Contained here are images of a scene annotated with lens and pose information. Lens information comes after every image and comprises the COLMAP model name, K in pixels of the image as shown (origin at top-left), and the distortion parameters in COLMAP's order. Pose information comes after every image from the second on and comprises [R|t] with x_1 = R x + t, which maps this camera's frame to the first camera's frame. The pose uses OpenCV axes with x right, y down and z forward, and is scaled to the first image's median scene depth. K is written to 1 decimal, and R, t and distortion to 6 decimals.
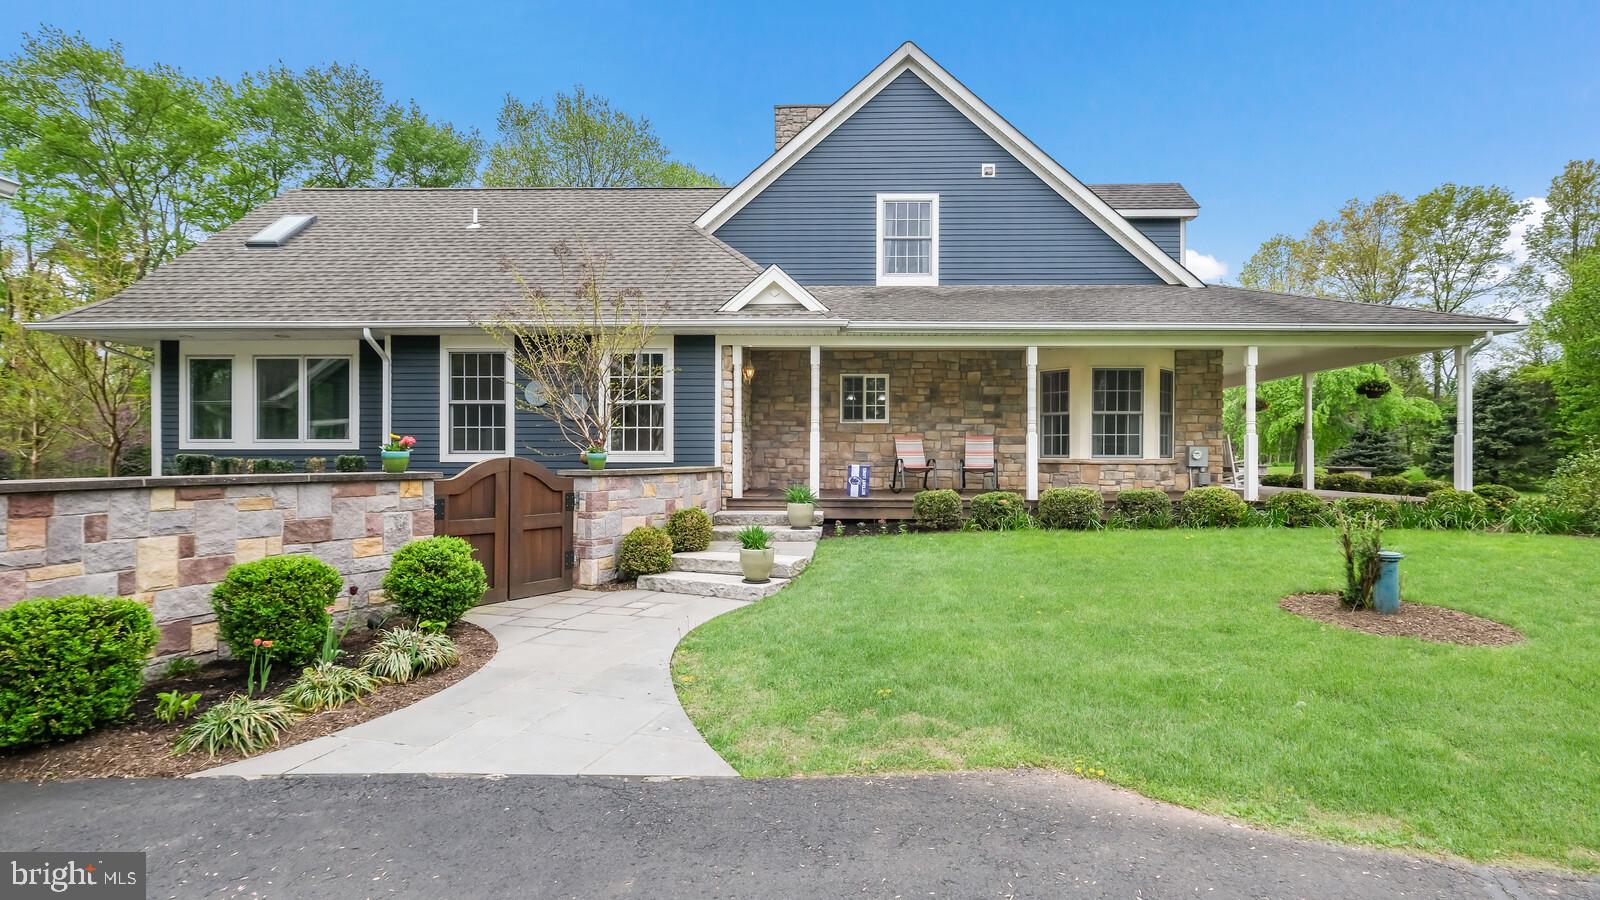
lens RADIAL K [[730.4, 0, 833.6], [0, 730.4, 457.0], [0, 0, 1]] dist [-0.000188, -0.000057]
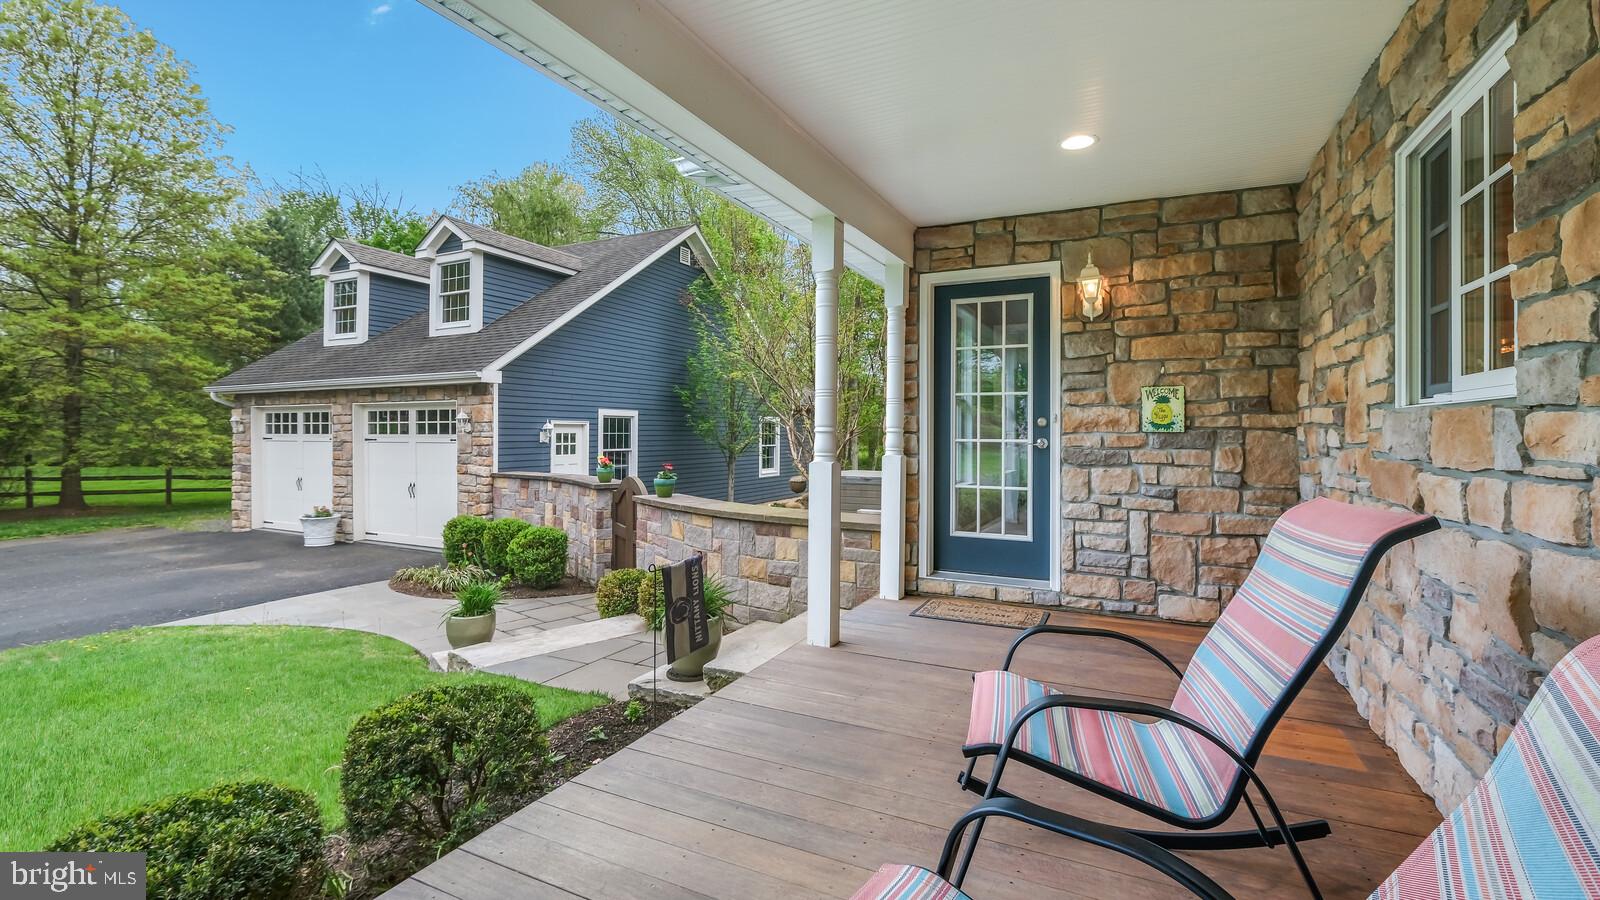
lens RADIAL K [[717.6, 0, 773.3], [0, 717.6, 423.0], [0, 0, 1]] dist [0.000902, -0.000087]
pose [[-0.443074, -0.016204, -0.896338, 0.265399], [-0.008778, 0.999867, -0.013737, -0.040152], [0.896442, 0.001781, -0.443158, 0.974596]]
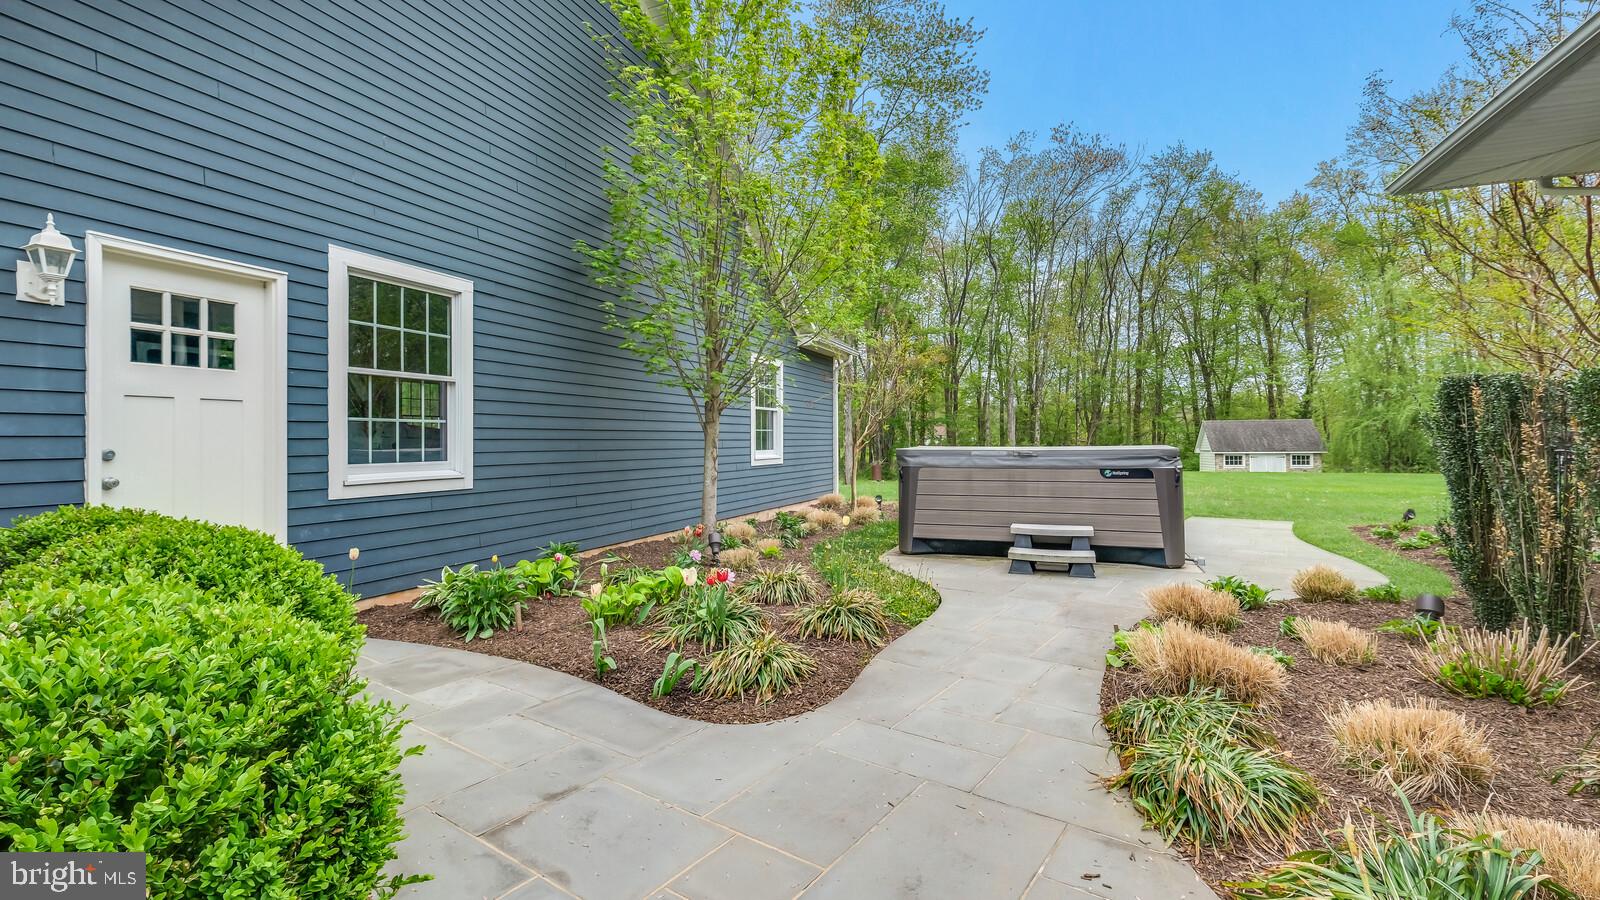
lens RADIAL K [[732.9, 0, 793.6], [0, 732.9, 438.8], [0, 0, 1]] dist [0.002426, 0.000246]
pose [[-0.351174, -0.001778, -0.936308, -0.311407], [-0.002709, 0.999996, -0.000883, 0.024029], [0.936306, 0.002226, -0.351178, 0.618308]]
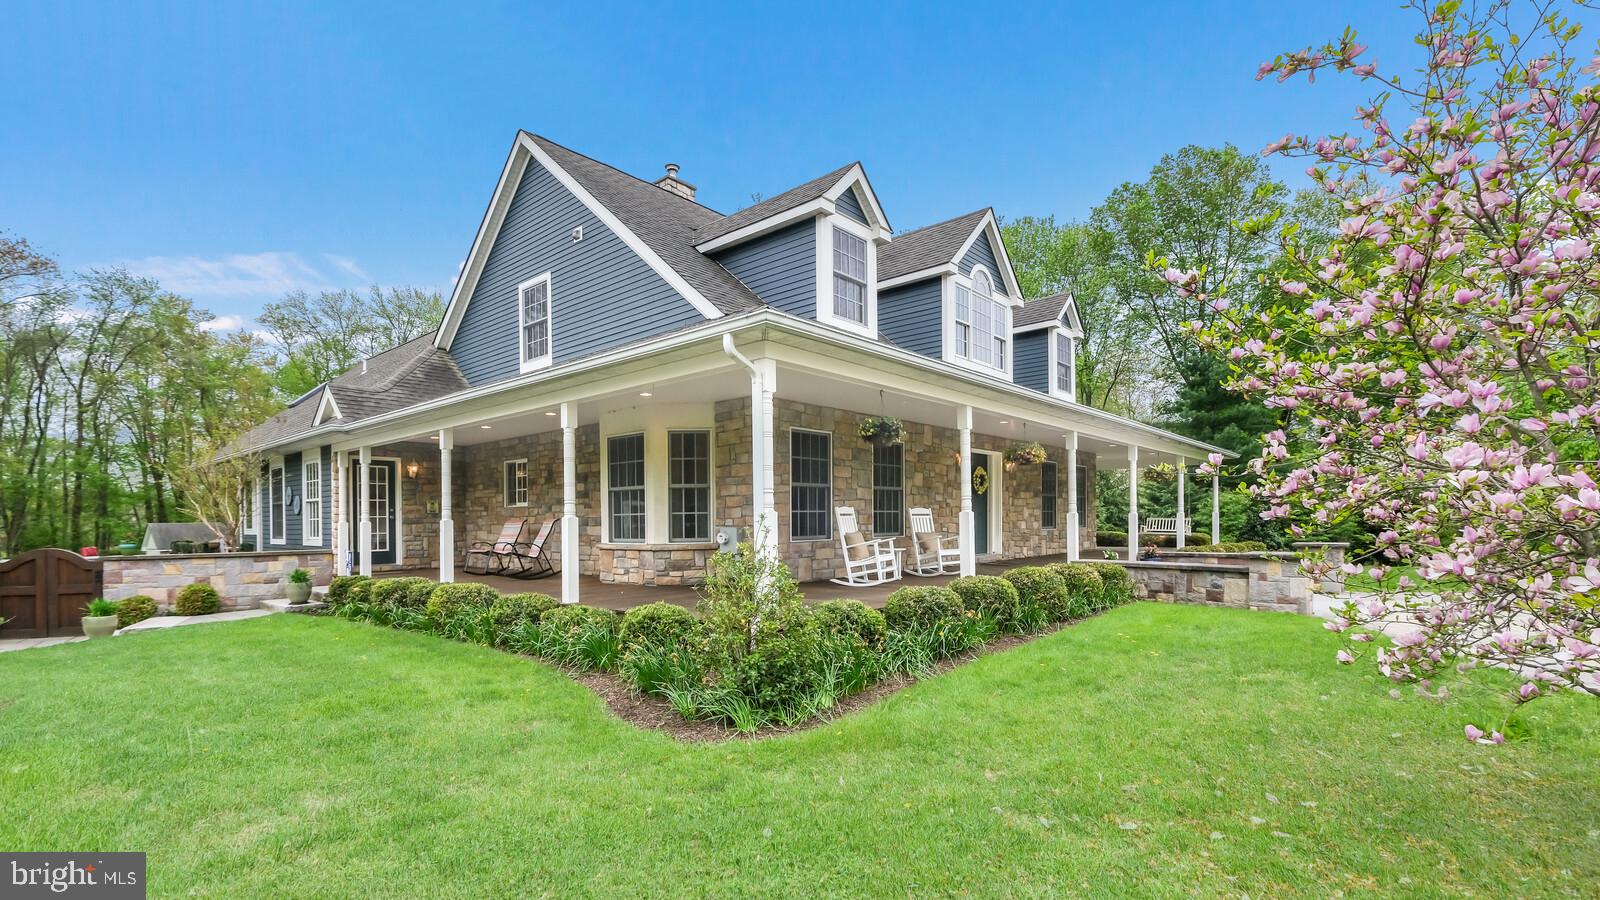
lens RADIAL K [[717.6, 0, 796.9], [0, 717.6, 517.4], [0, 0, 1]] dist [0.000736, 0.000129]
pose [[0.763261, -0.016070, -0.645891, 1.061622], [0.015537, 0.999858, -0.006517, -0.018891], [0.645904, -0.005061, 0.763402, 0.491862]]
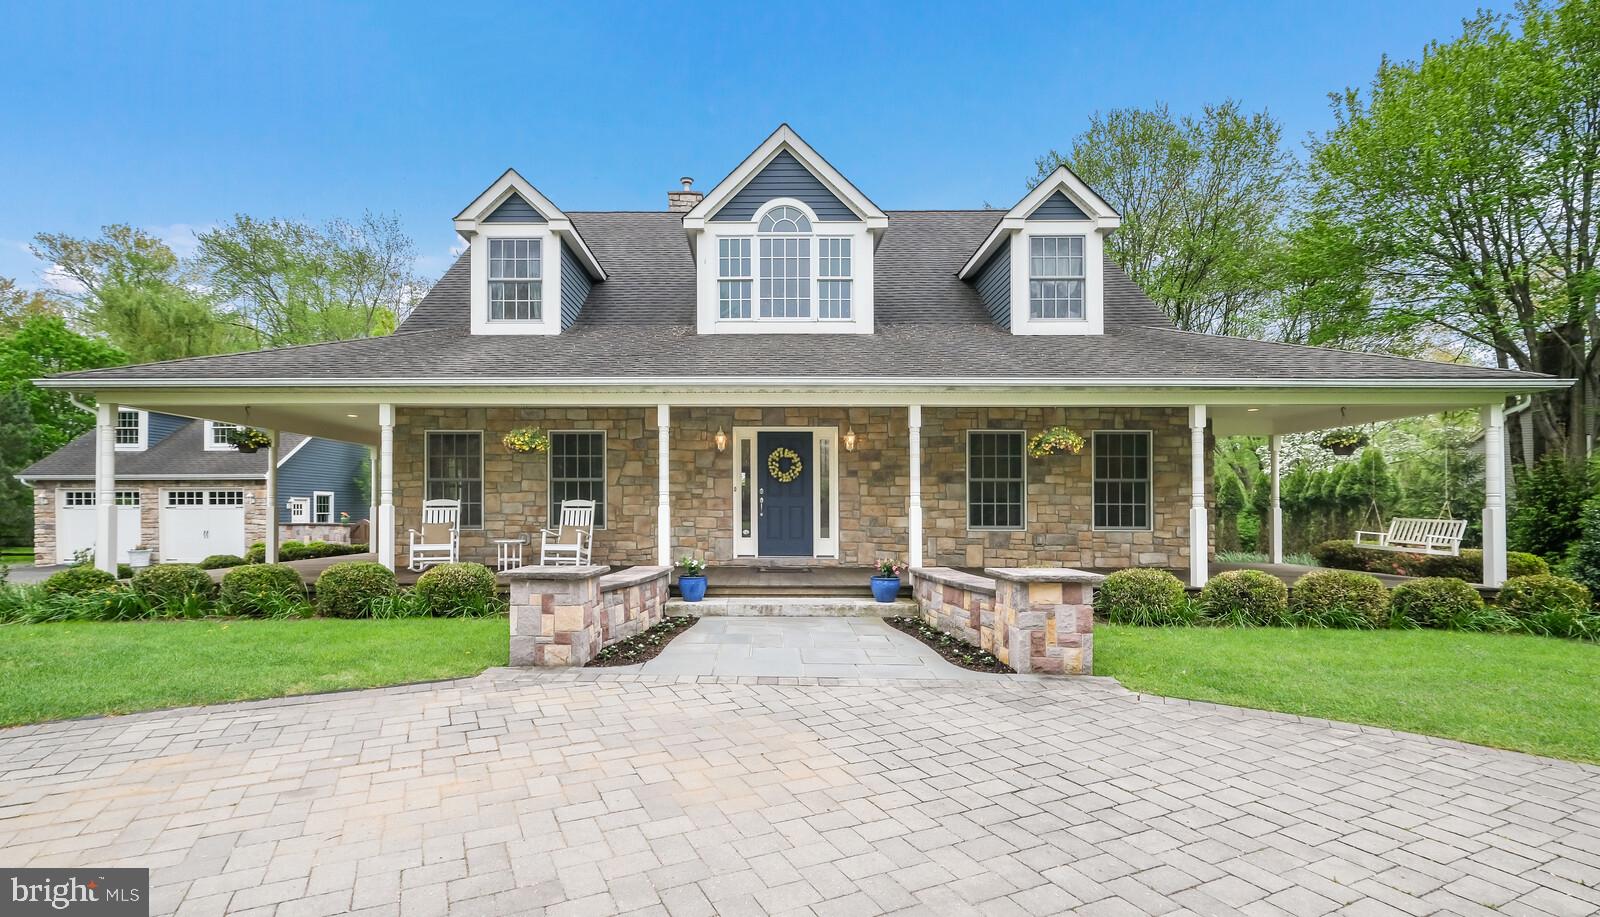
lens RADIAL K [[728.8, 0, 756.8], [0, 728.8, 493.4], [0, 0, 1]] dist [0.006895, 0.000552]
pose [[0.004810, -0.025226, -0.999670, 1.475019], [-0.003325, 0.999676, -0.025242, -0.020193], [0.999983, 0.003445, 0.004725, 1.498232]]
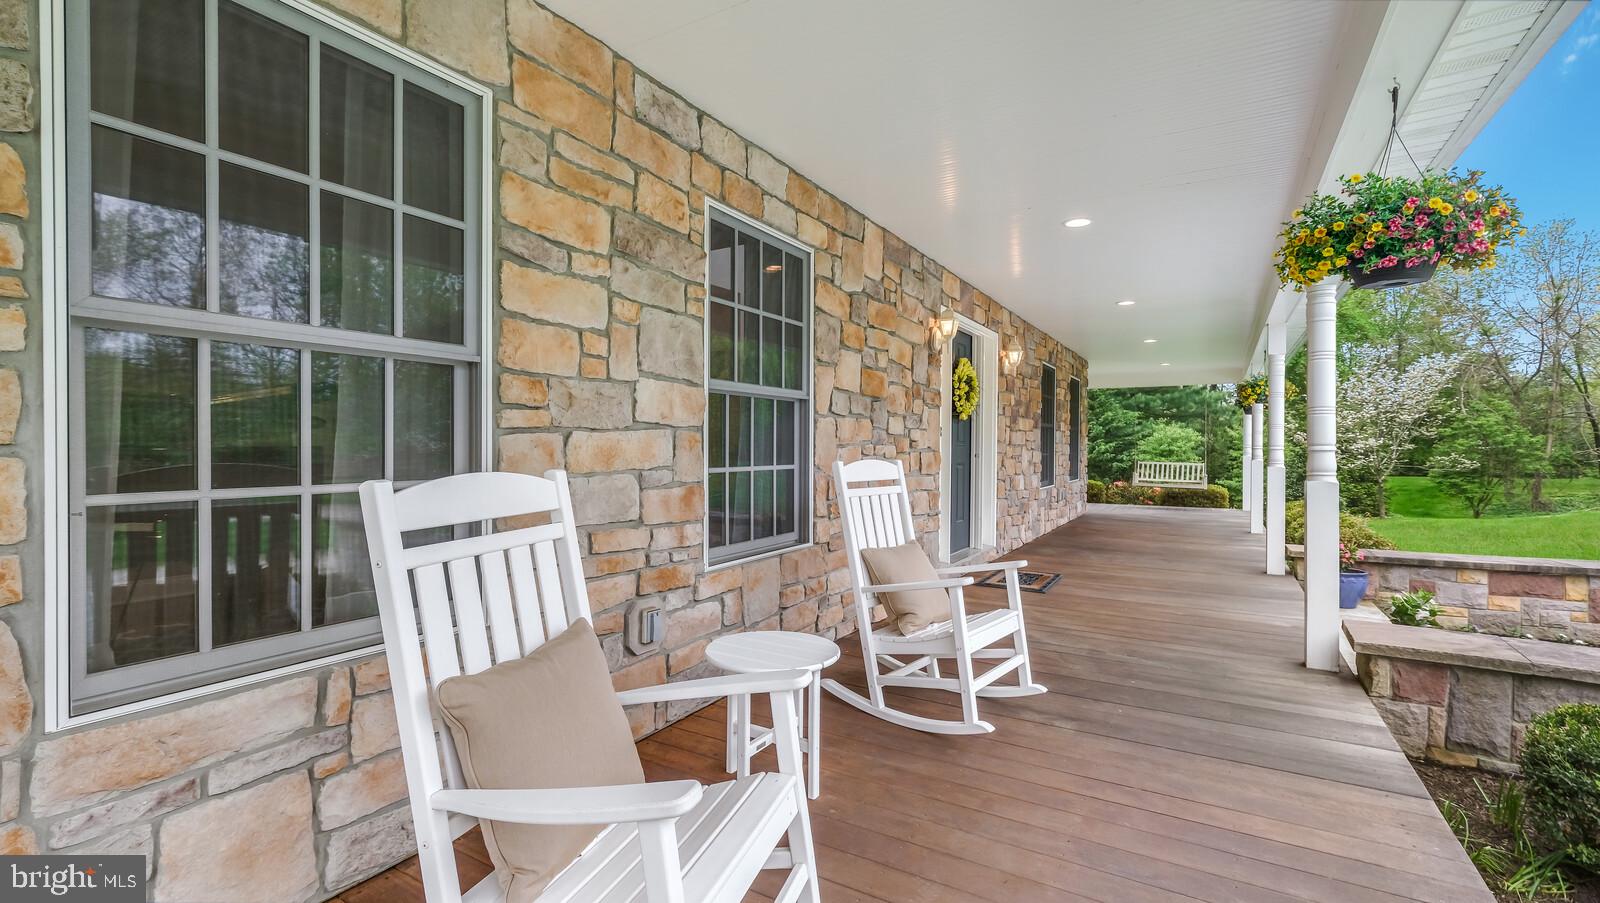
lens RADIAL K [[699.5, 0, 793.2], [0, 699.5, 448.1], [0, 0, 1]] dist [0.004677, 0.000621]
pose [[0.865217, -0.002055, -0.501393, 0.696909], [0.002822, 0.999996, 0.000772, -0.038962], [0.501390, -0.002083, 0.865219, 1.051113]]
